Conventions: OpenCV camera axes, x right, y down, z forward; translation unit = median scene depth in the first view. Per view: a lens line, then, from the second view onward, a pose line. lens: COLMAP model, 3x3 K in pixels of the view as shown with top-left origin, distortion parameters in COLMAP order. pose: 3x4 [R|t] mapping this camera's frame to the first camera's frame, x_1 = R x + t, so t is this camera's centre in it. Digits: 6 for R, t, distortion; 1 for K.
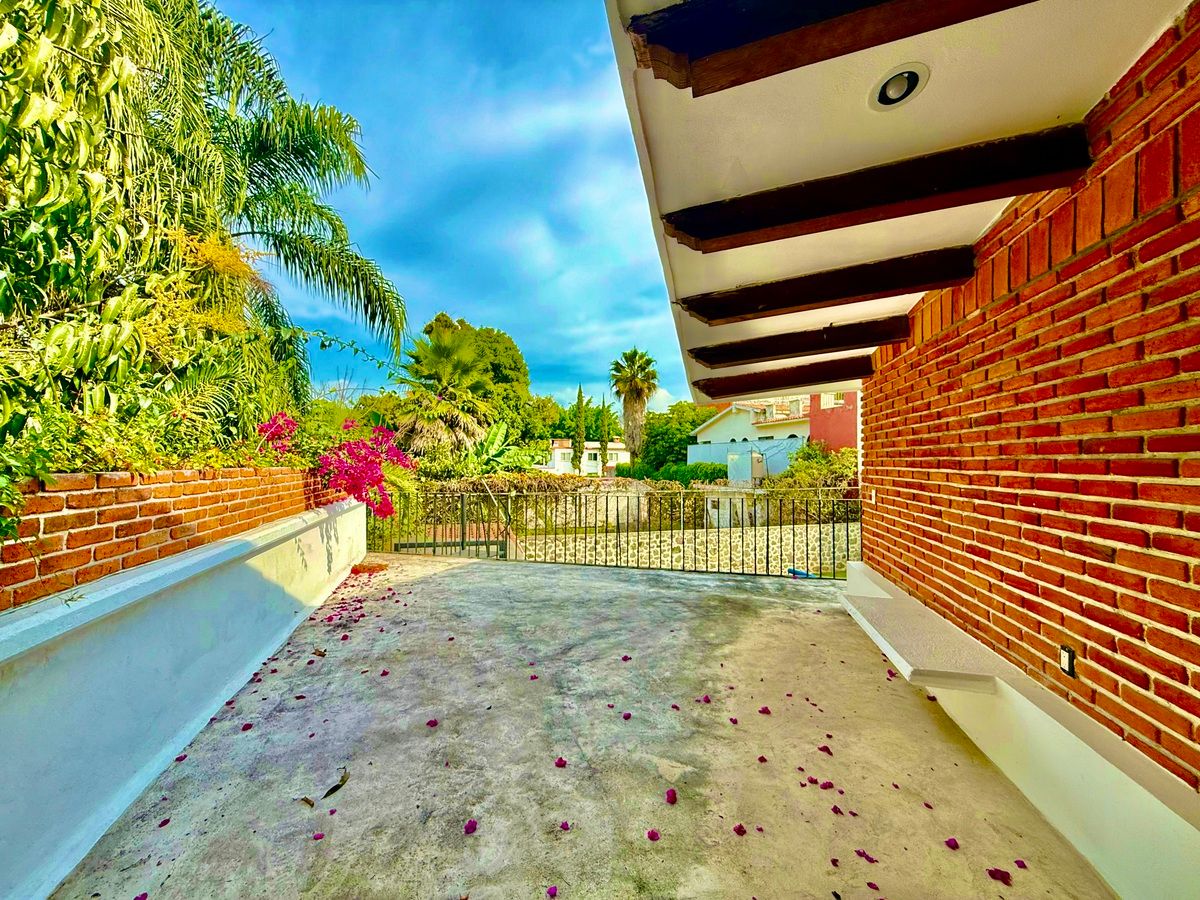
lens RADIAL K [[479.3, 0, 597.9], [0, 479.3, 446.3], [0, 0, 1]] dist [0.002152, -0.000836]
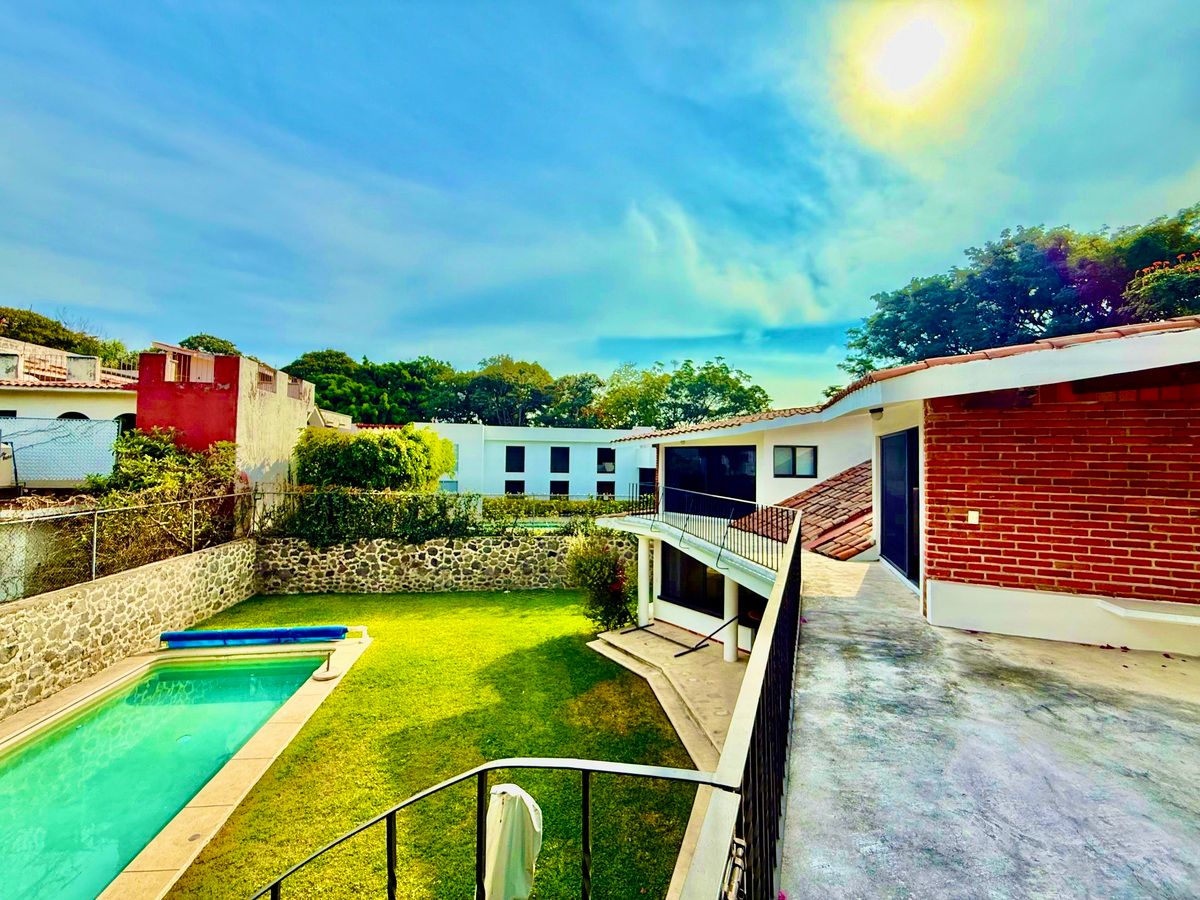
lens RADIAL K [[479.3, 0, 597.9], [0, 479.3, 446.3], [0, 0, 1]] dist [0.002152, -0.000836]
pose [[0.143245, 0.031944, 0.989172, -0.527450], [-0.047652, 0.998542, -0.025346, 0.008268], [-0.988539, -0.043506, 0.144559, 1.371268]]
